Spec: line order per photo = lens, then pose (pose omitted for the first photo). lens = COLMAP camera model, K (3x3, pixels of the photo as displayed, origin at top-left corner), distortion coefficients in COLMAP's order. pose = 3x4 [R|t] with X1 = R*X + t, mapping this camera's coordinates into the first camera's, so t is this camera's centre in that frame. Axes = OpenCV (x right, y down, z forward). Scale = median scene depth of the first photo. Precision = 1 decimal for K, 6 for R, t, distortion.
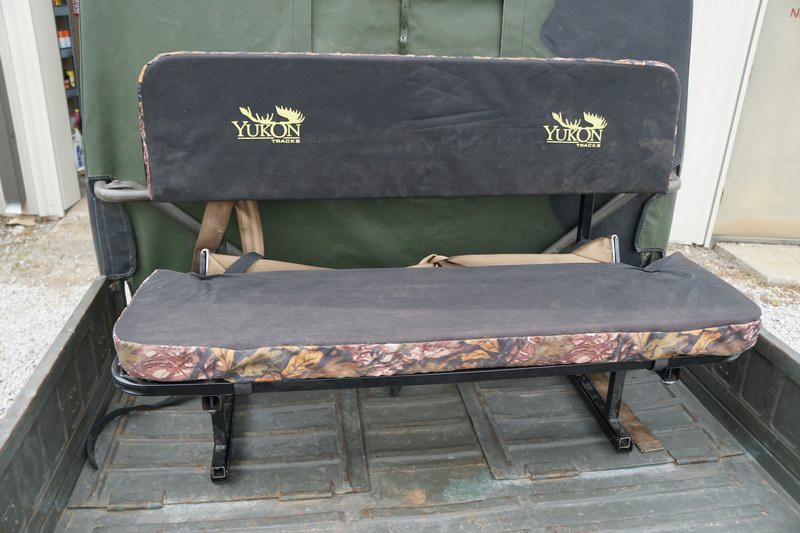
lens RADIAL K [[638.3, 0, 406.9], [0, 638.3, 264.9], [0, 0, 1]] dist [-0.126082, 0.046295]
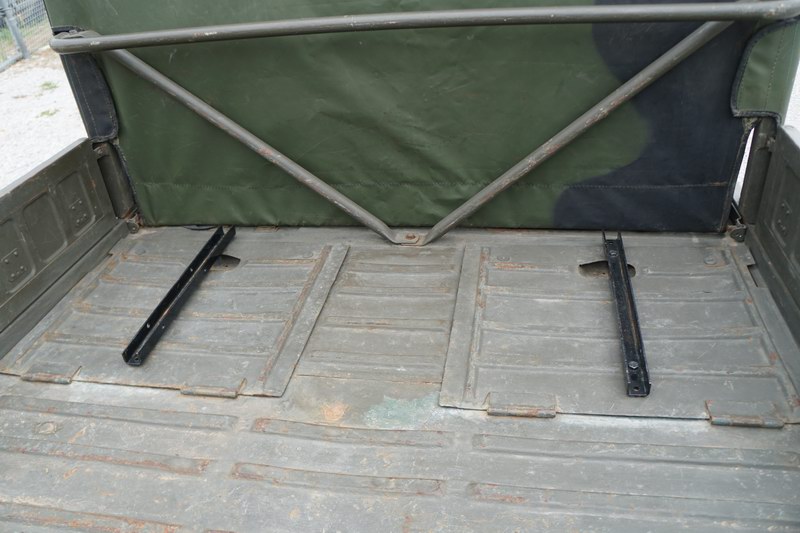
lens RADIAL K [[638.3, 0, 395.8], [0, 638.3, 259.6], [0, 0, 1]] dist [-0.126082, 0.046295]
pose [[0.945721, 0.073035, -0.316667, 0.310648], [-0.019000, 0.985179, 0.170475, 0.036738], [0.324425, -0.155205, 0.933092, 0.285605]]
